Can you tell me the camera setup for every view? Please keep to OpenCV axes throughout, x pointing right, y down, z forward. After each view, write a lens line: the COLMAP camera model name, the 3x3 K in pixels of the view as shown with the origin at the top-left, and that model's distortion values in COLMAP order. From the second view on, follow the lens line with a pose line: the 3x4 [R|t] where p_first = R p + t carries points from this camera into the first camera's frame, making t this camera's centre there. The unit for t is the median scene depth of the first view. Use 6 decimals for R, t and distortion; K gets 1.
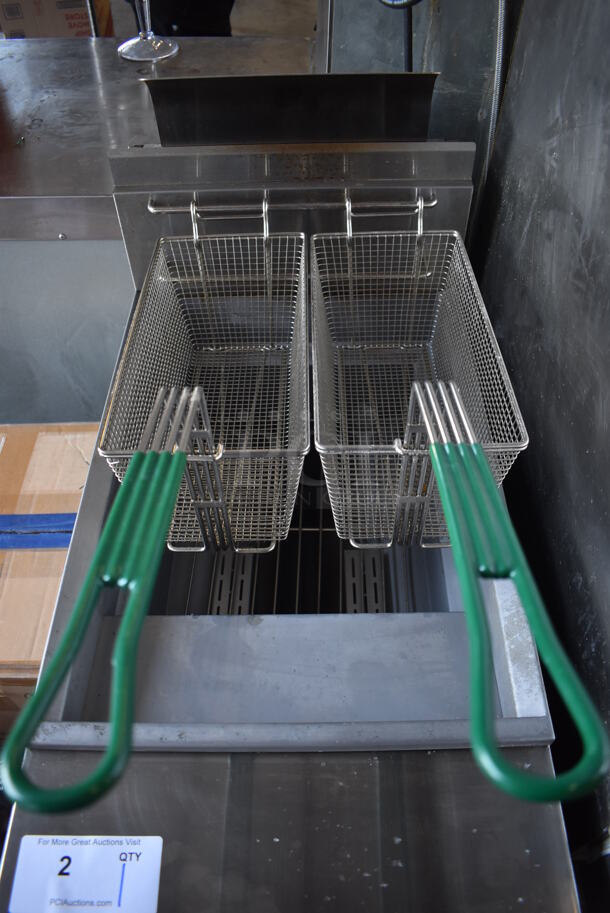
lens RADIAL K [[704.9, 0, 307.9], [0, 704.9, 453.5], [0, 0, 1]] dist [-0.104046, 0.021850]
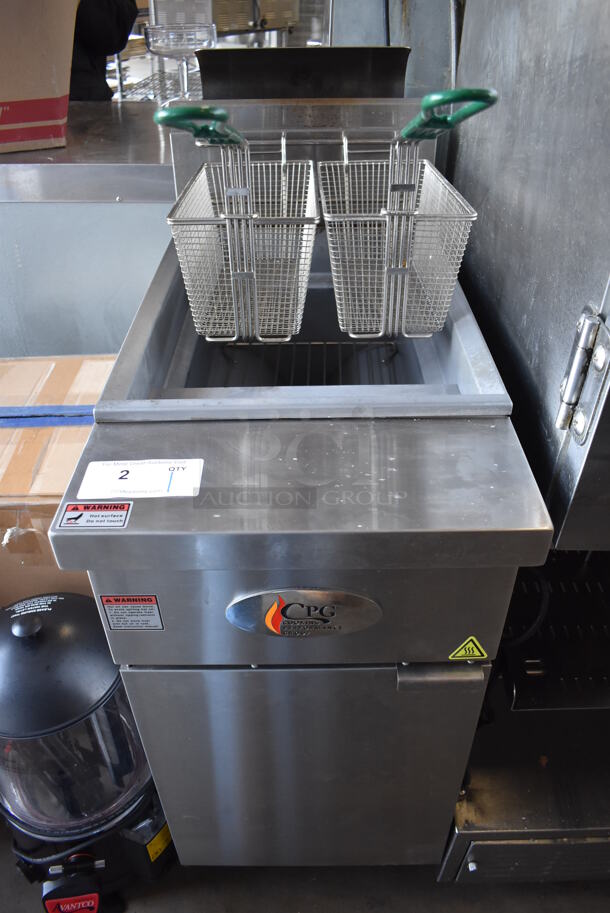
lens RADIAL K [[704.9, 0, 306.0], [0, 704.9, 457.6], [0, 0, 1]] dist [-0.104046, 0.021850]
pose [[0.999966, 0.006252, 0.005369, -0.020918], [-0.004882, 0.974294, -0.225228, 0.540057], [-0.006639, 0.225194, 0.974291, -0.164525]]
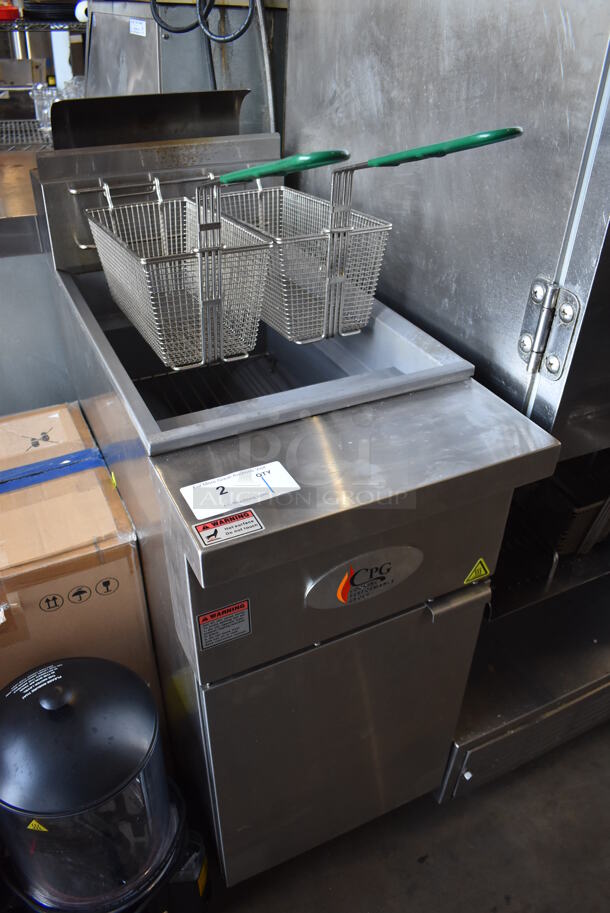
lens RADIAL K [[704.9, 0, 304.6], [0, 704.9, 457.7], [0, 0, 1]] dist [-0.104046, 0.021850]
pose [[0.896262, -0.221608, 0.384193, -0.454735], [0.315643, 0.927236, -0.201503, 0.548822], [-0.311583, 0.301867, 0.900995, -0.200243]]
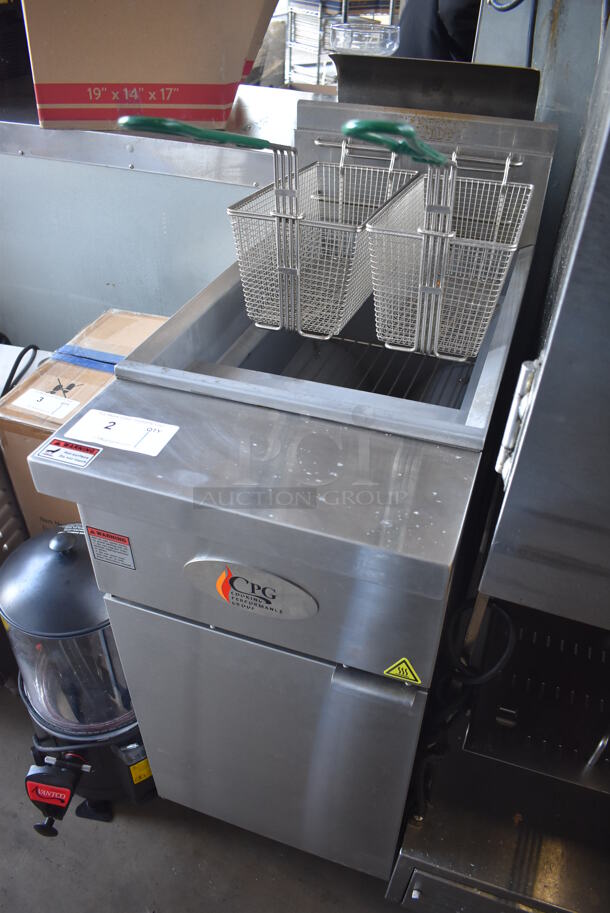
lens RADIAL K [[704.9, 0, 308.3], [0, 704.9, 458.1], [0, 0, 1]] dist [-0.104046, 0.021850]
pose [[0.940633, 0.227605, -0.251805, 0.259133], [-0.276556, 0.944030, -0.179789, 0.513175], [0.196791, 0.238754, 0.950931, -0.188406]]
